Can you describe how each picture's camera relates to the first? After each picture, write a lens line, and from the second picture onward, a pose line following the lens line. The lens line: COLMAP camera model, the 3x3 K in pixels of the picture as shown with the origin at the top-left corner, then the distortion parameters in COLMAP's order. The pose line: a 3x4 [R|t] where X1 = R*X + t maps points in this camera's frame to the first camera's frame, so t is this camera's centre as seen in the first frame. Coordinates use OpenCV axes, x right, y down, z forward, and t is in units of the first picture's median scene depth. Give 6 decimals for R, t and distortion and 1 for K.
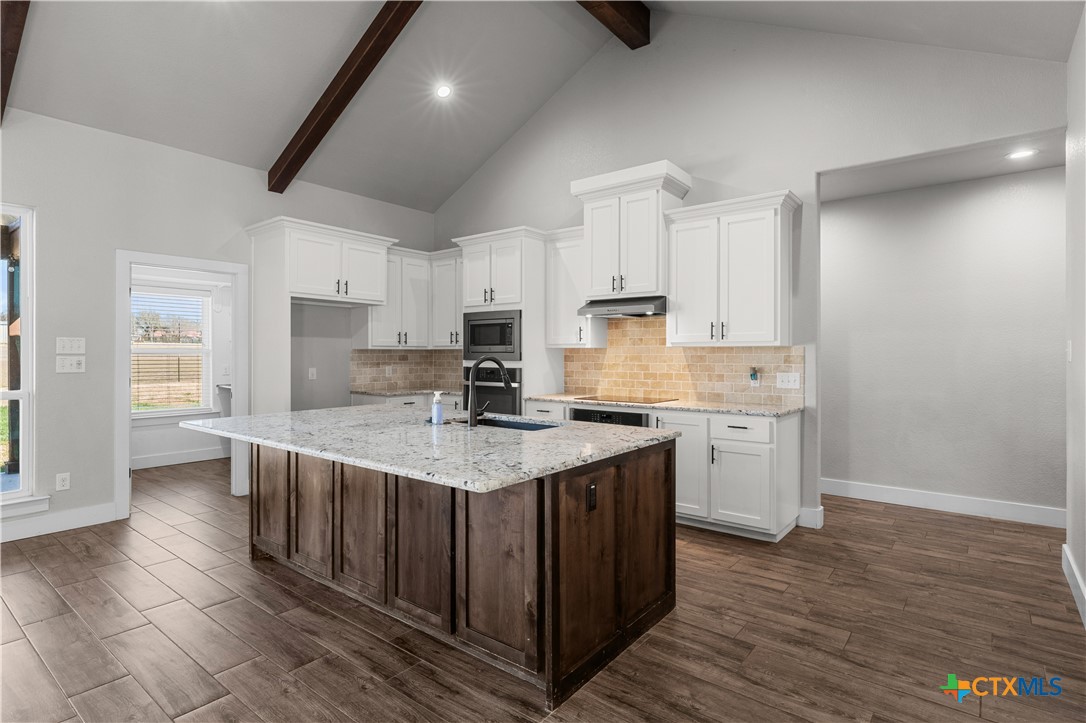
lens RADIAL K [[551.4, 0, 543.0], [0, 551.4, 361.5], [0, 0, 1]] dist [-0.000288, -0.000112]
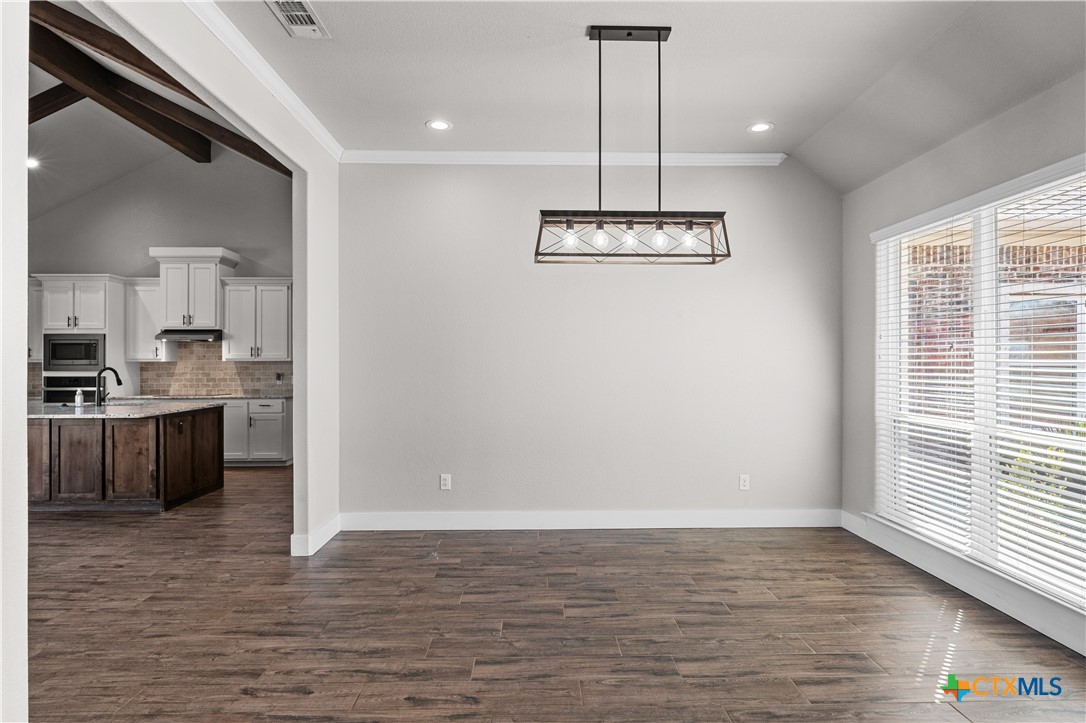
lens RADIAL K [[587.8, 0, 543.0], [0, 587.8, 361.5], [0, 0, 1]] dist [0.002947, 0.000193]
pose [[0.765453, 0.000390, 0.643492, -0.158677], [0.012084, 0.999815, -0.014980, 0.010915], [-0.643378, 0.019242, 0.765307, -0.882012]]
